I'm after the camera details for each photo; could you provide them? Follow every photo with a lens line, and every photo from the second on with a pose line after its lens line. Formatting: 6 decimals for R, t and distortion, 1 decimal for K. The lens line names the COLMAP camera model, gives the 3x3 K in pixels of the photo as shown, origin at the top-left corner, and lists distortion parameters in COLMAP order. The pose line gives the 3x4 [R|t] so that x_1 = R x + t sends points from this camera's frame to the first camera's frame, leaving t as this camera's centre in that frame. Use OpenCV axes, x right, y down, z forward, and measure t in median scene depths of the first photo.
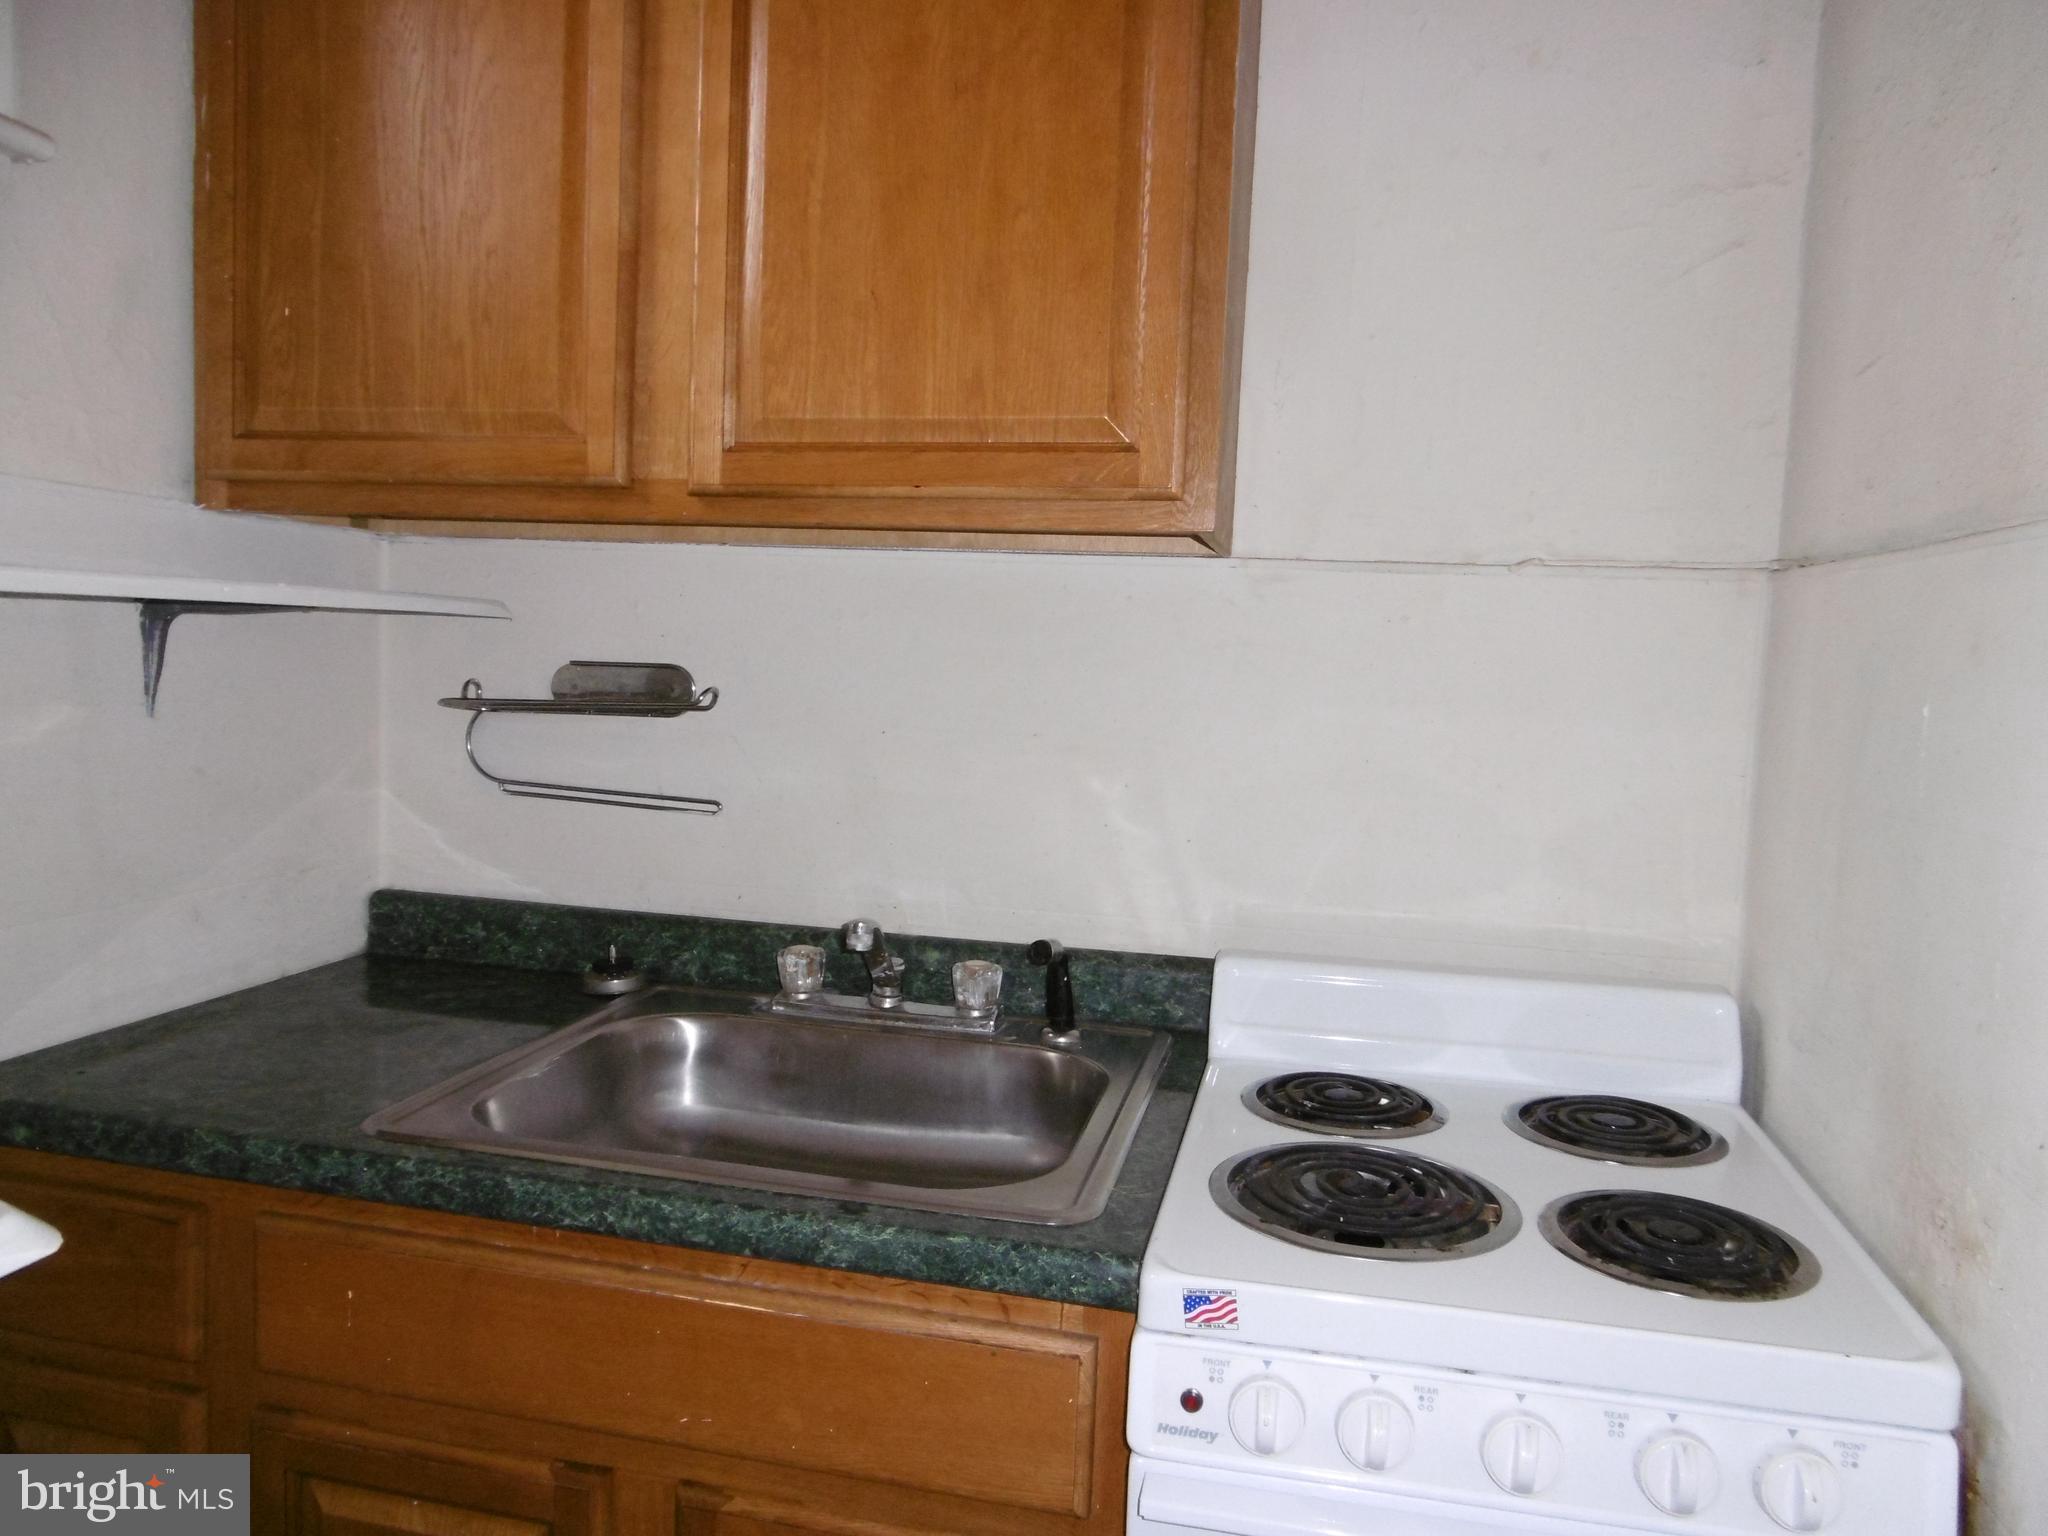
lens RADIAL K [[1479.1, 0, 1024.6], [0, 1479.1, 771.6], [0, 0, 1]] dist [0.005136, 0.000388]
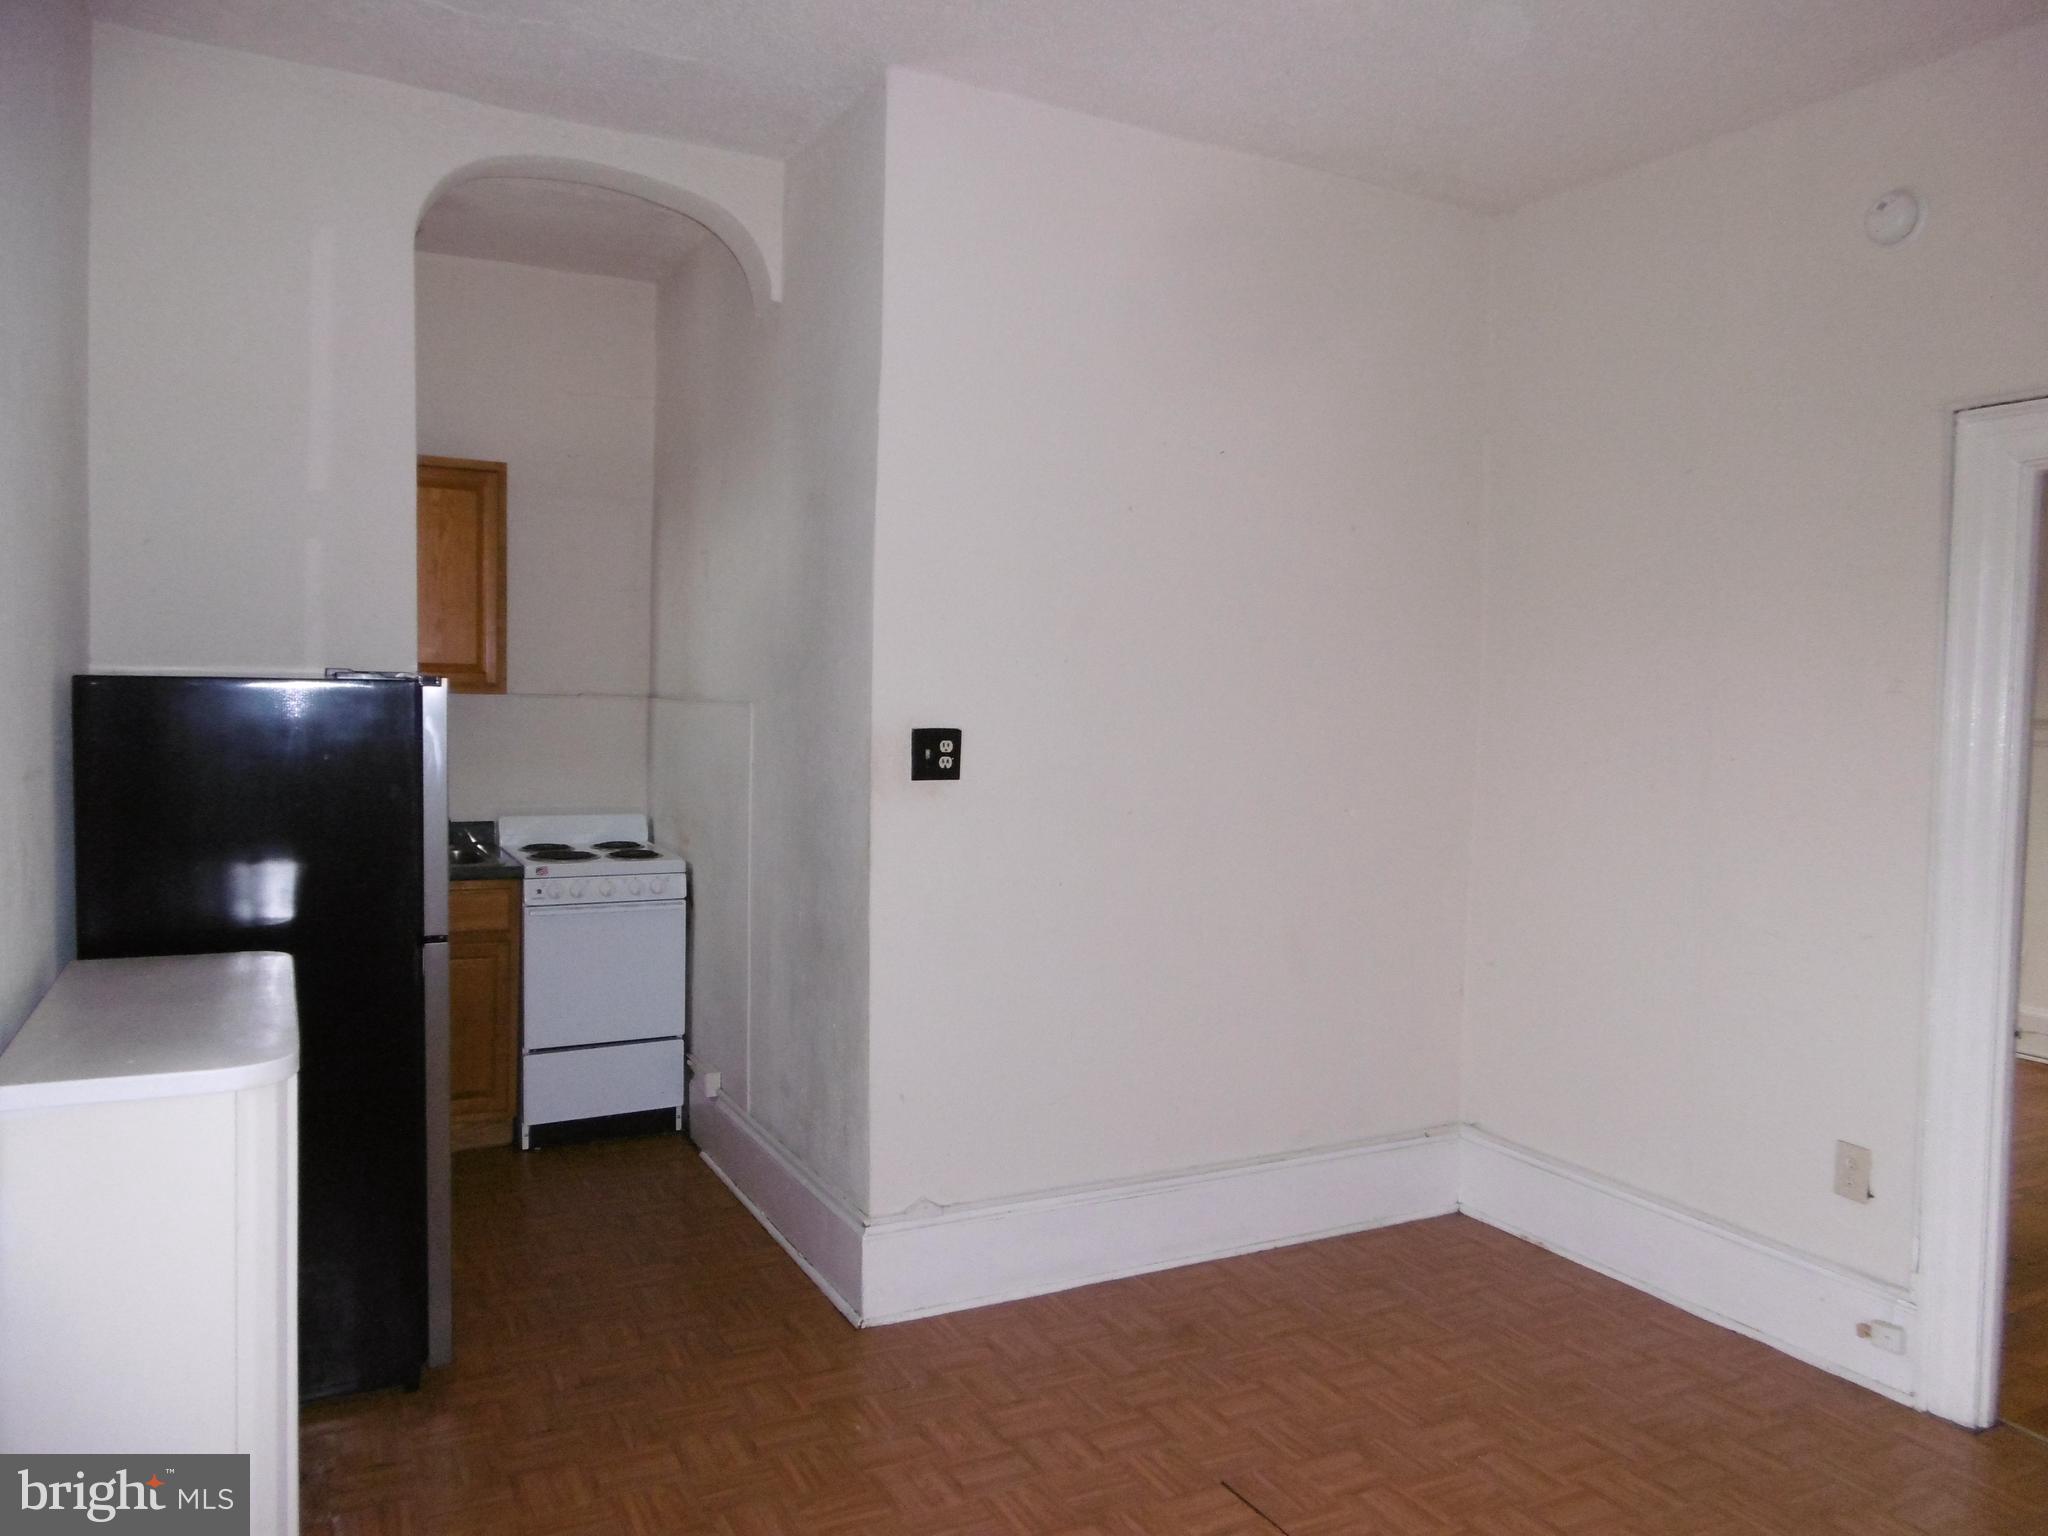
lens RADIAL K [[1479.1, 0, 1024.6], [0, 1479.1, 771.6], [0, 0, 1]] dist [0.005136, 0.000388]
pose [[0.770496, -0.054532, 0.635108, -1.147194], [0.056129, 0.998268, 0.017619, 0.035194], [-0.634969, 0.022073, 0.772222, -2.491280]]
